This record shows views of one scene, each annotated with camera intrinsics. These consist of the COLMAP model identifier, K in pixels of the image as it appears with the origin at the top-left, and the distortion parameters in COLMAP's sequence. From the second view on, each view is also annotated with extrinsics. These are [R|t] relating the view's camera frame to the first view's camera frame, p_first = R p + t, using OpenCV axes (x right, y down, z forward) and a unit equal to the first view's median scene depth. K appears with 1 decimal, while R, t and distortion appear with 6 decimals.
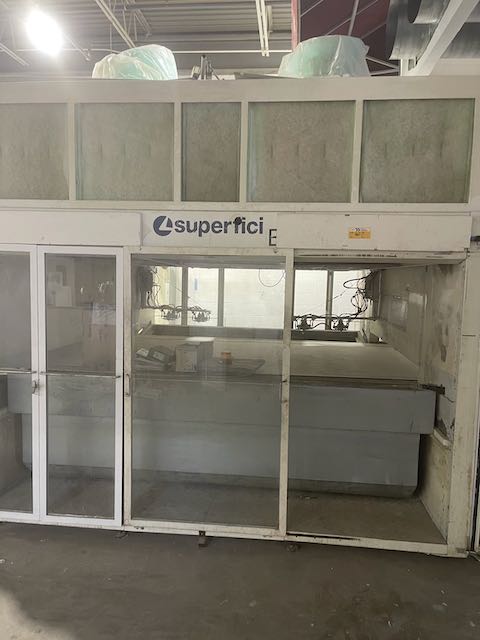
lens RADIAL K [[479.5, 0, 241.2], [0, 479.5, 323.1], [0, 0, 1]] dist [0.073598, -0.083429]
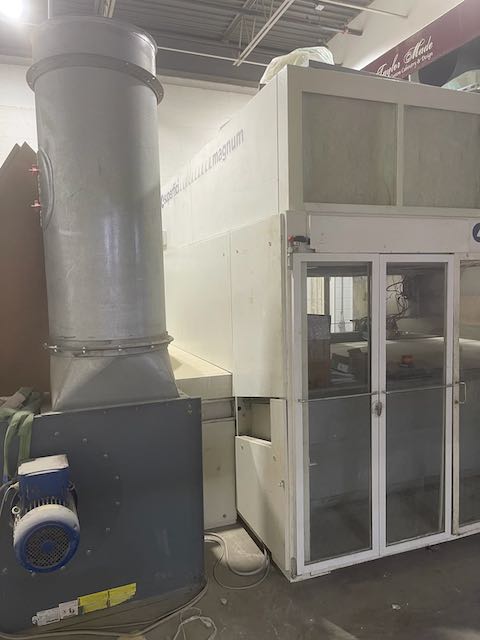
lens RADIAL K [[481.1, 0, 239.4], [0, 481.1, 326.2], [0, 0, 1]] dist [0.069648, -0.093964]
pose [[0.891652, -0.080478, 0.445511, -1.071370], [0.086874, 0.996201, 0.006086, -0.053072], [-0.444308, 0.033277, 0.895256, 0.298590]]
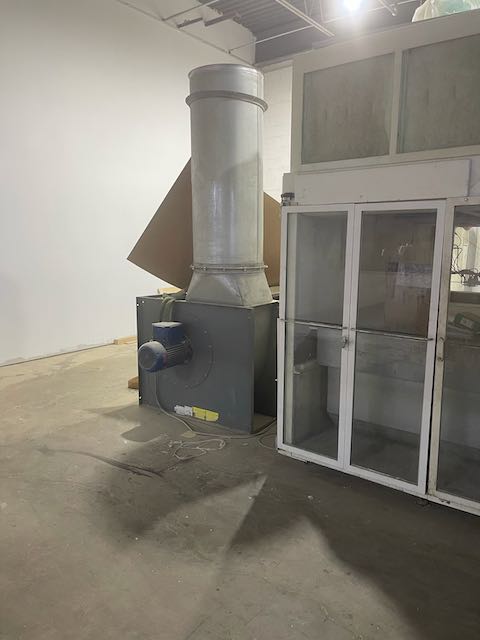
lens RADIAL K [[480.2, 0, 247.6], [0, 480.2, 317.8], [0, 0, 1]] dist [0.071721, -0.082353]
pose [[0.858093, 0.062523, -0.509674, -0.081640], [-0.035936, 0.997438, 0.061855, 0.022899], [0.512236, -0.034762, 0.858141, 0.005293]]
